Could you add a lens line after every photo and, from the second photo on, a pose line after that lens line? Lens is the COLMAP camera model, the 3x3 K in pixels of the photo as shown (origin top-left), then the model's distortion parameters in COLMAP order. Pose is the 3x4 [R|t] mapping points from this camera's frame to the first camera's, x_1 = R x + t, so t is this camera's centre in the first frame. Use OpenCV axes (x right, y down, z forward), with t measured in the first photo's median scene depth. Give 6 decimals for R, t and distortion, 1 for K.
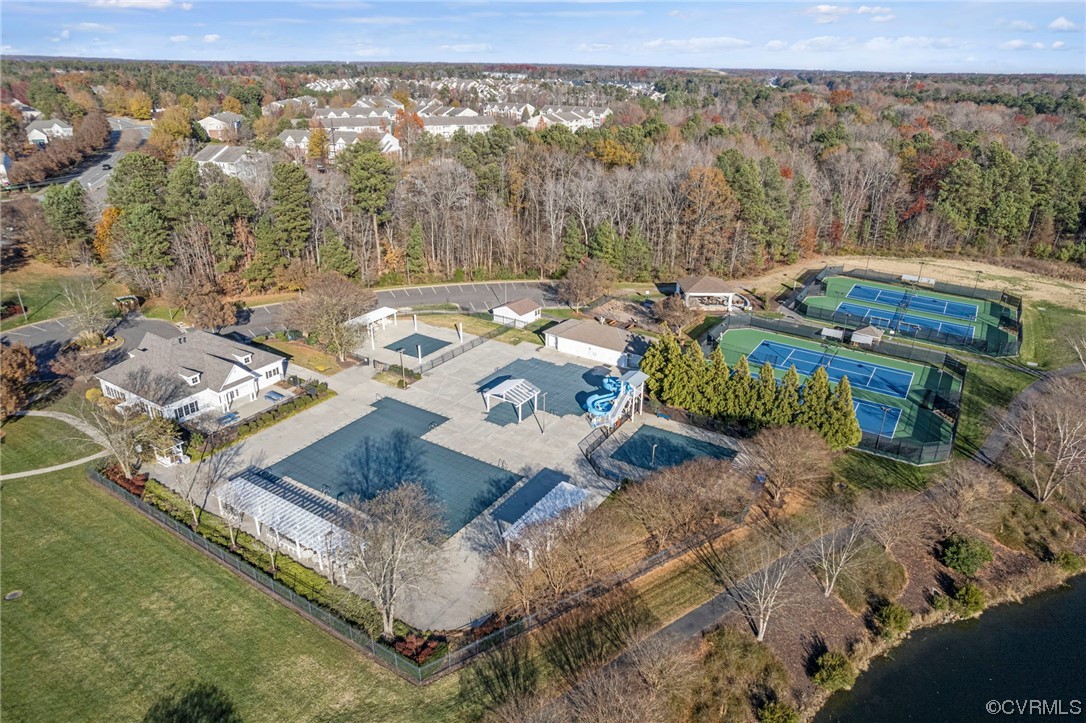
lens RADIAL K [[680.7, 0, 543.0], [0, 680.7, 361.5], [0, 0, 1]] dist [0.000564, -0.000003]
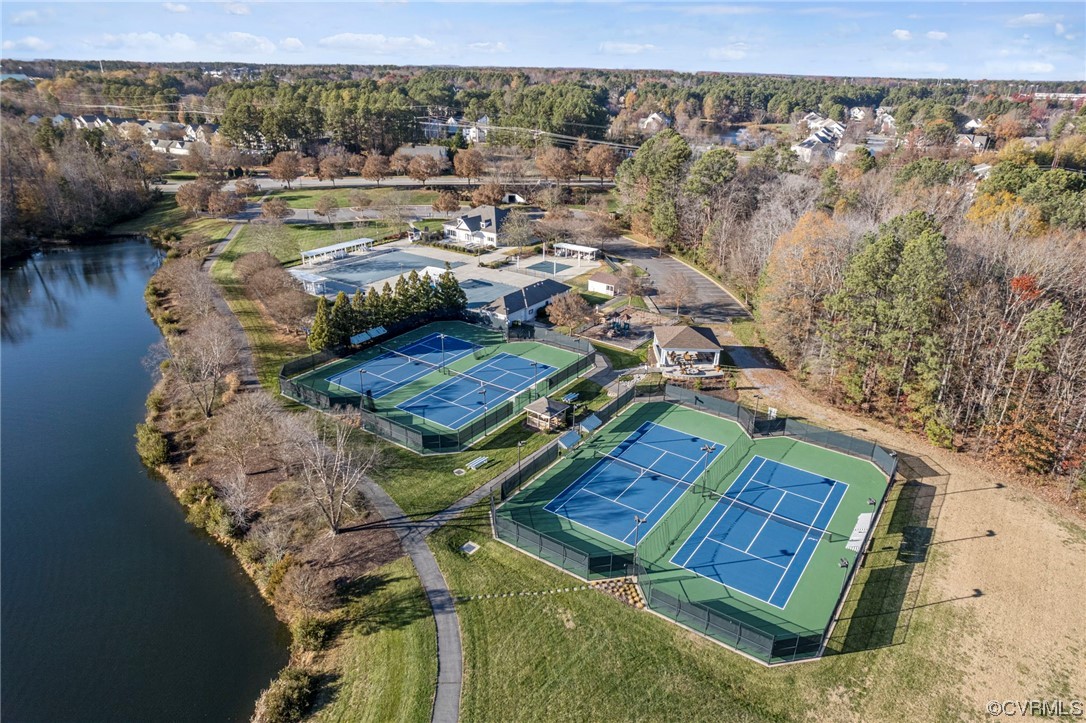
lens RADIAL K [[680.7, 0, 543.0], [0, 680.7, 361.5], [0, 0, 1]] dist [0.000564, -0.000003]
pose [[-0.045560, 0.377787, -0.924771, 1.146935], [-0.418690, 0.833277, 0.361037, -0.352016], [0.906985, 0.403642, 0.120211, 0.884946]]
